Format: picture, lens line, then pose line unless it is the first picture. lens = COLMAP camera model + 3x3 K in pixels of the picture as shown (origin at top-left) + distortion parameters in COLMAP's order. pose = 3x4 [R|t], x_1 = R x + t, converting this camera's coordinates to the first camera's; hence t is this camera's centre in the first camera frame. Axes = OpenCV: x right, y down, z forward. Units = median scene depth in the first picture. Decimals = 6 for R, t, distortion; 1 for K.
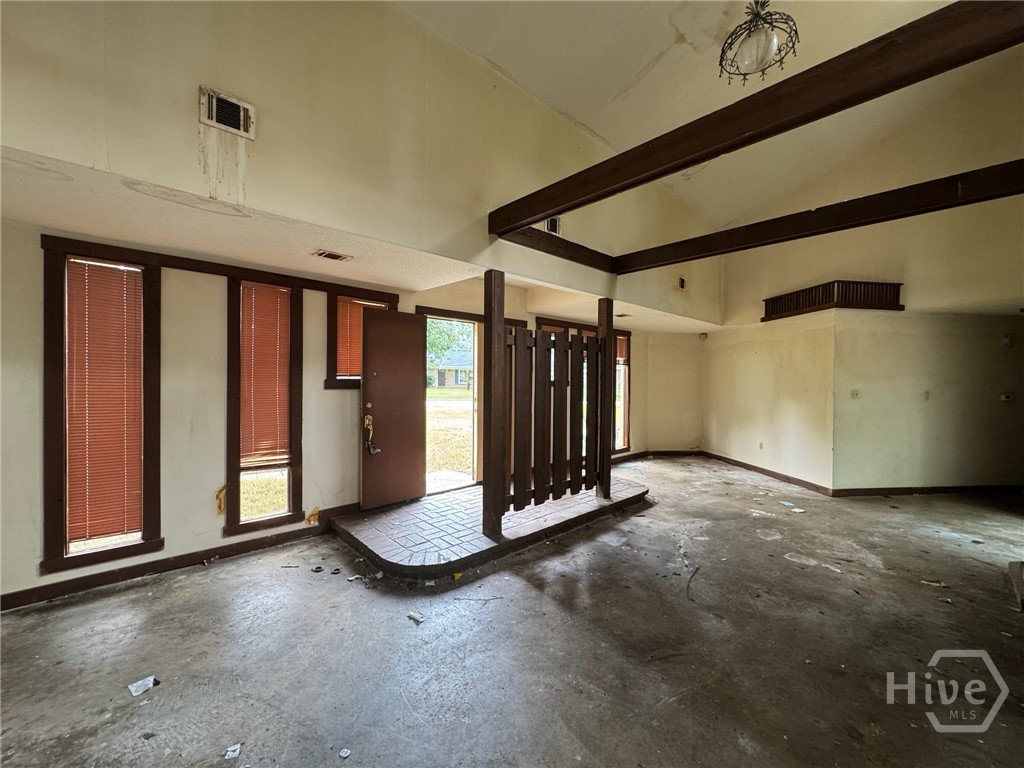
lens RADIAL K [[408.7, 0, 512.0], [0, 408.7, 384.0], [0, 0, 1]] dist [-0.001249, -0.000151]
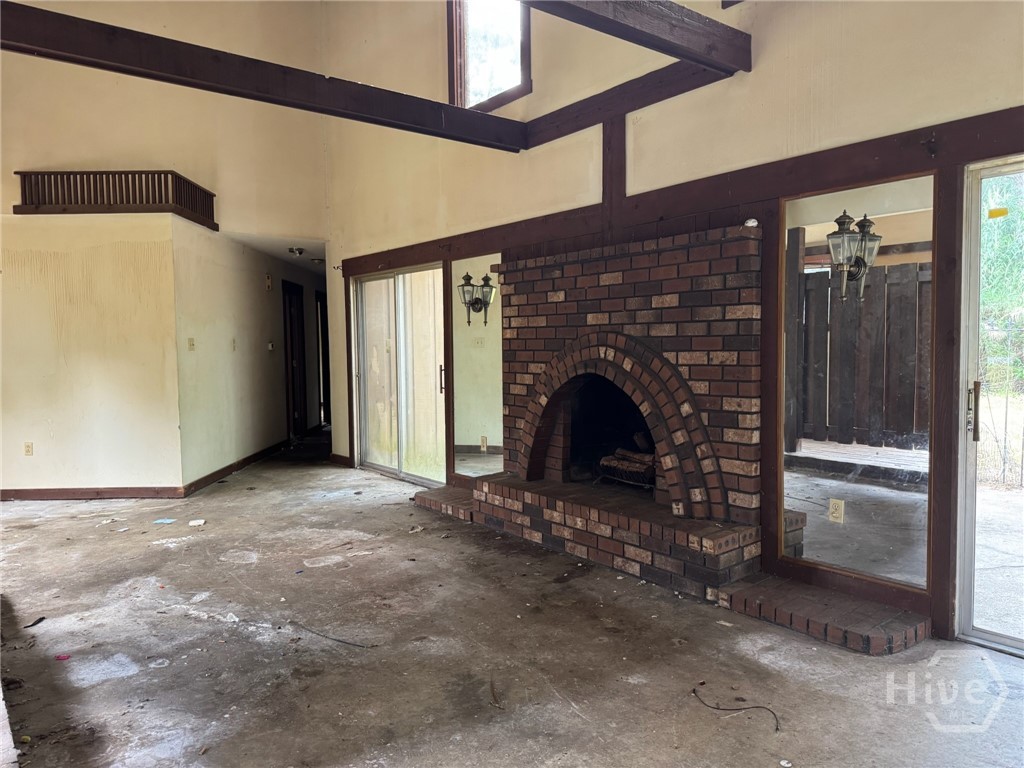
lens RADIAL K [[720.1, 0, 512.0], [0, 720.1, 384.0], [0, 0, 1]] dist [0.087795, -0.123693]
pose [[0.083050, -0.067481, 0.994258, -0.461653], [0.022694, 0.997574, 0.065810, 0.031101], [-0.996287, 0.017098, 0.084380, 0.476017]]
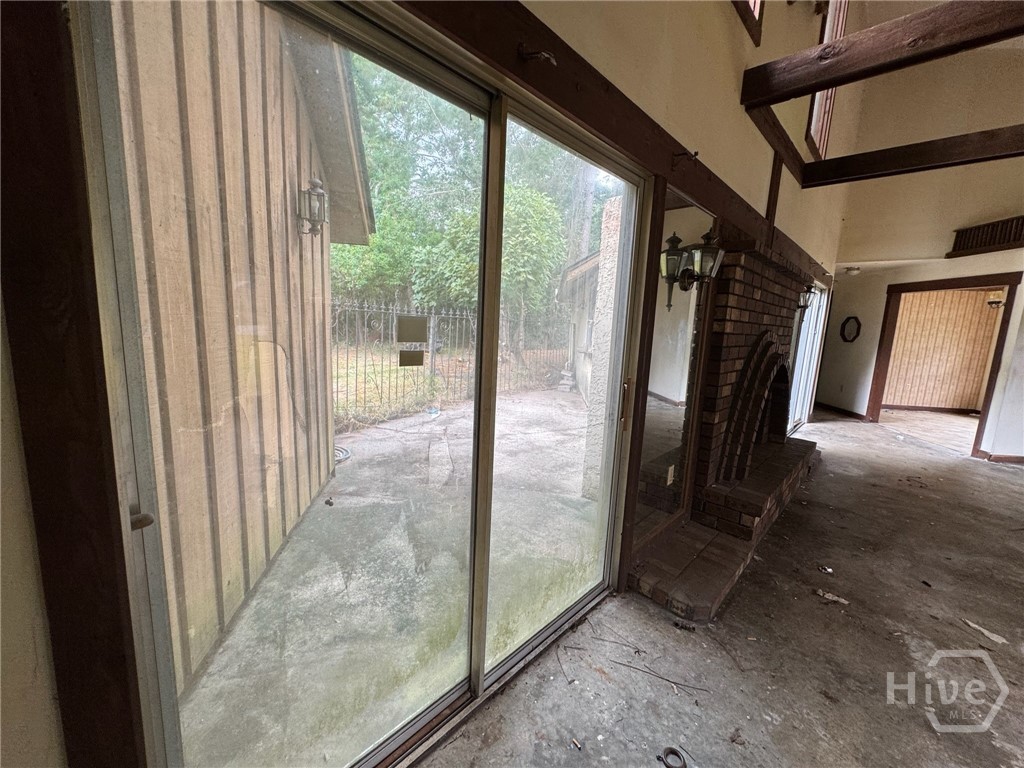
lens RADIAL K [[408.5, 0, 512.0], [0, 408.5, 384.0], [0, 0, 1]] dist [0.000248, 0.000265]
pose [[-0.996824, -0.044011, -0.066372, 1.257097], [-0.054419, 0.984924, 0.164204, 0.025101], [0.058145, 0.167295, -0.984191, 1.221946]]
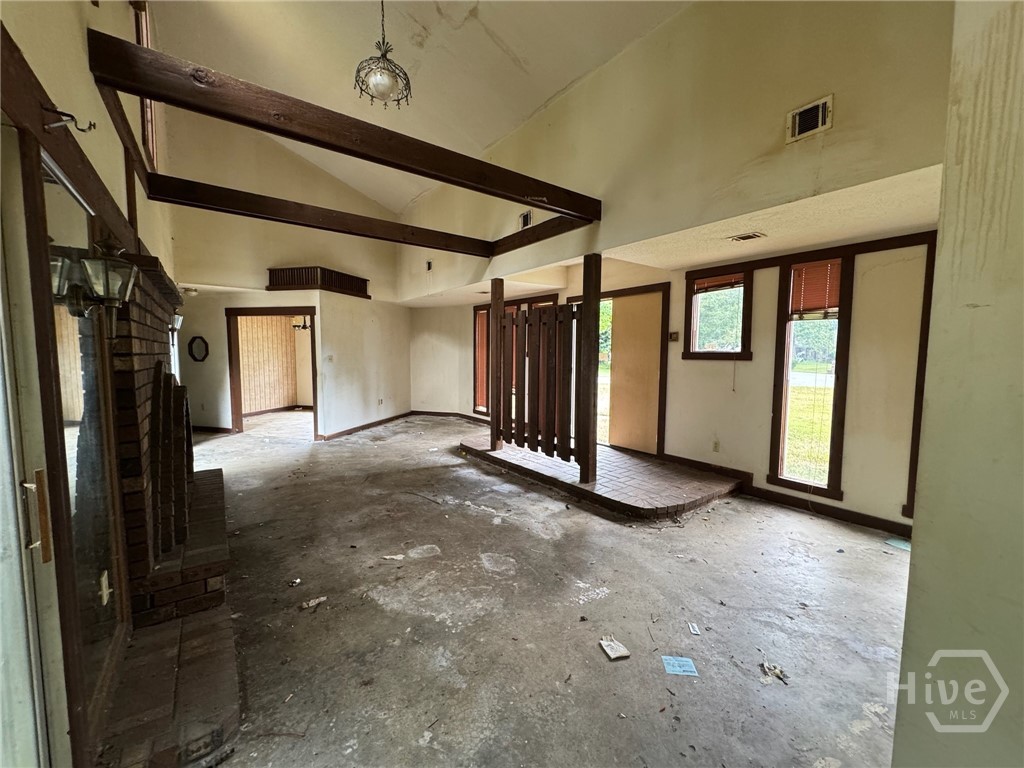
lens RADIAL K [[408.5, 0, 512.0], [0, 408.5, 384.0], [0, 0, 1]] dist [0.000248, 0.000265]
pose [[-0.115953, 0.067145, -0.990983, 1.319994], [-0.018577, 0.997391, 0.069753, 0.006266], [0.993081, 0.026498, -0.114403, 1.104454]]
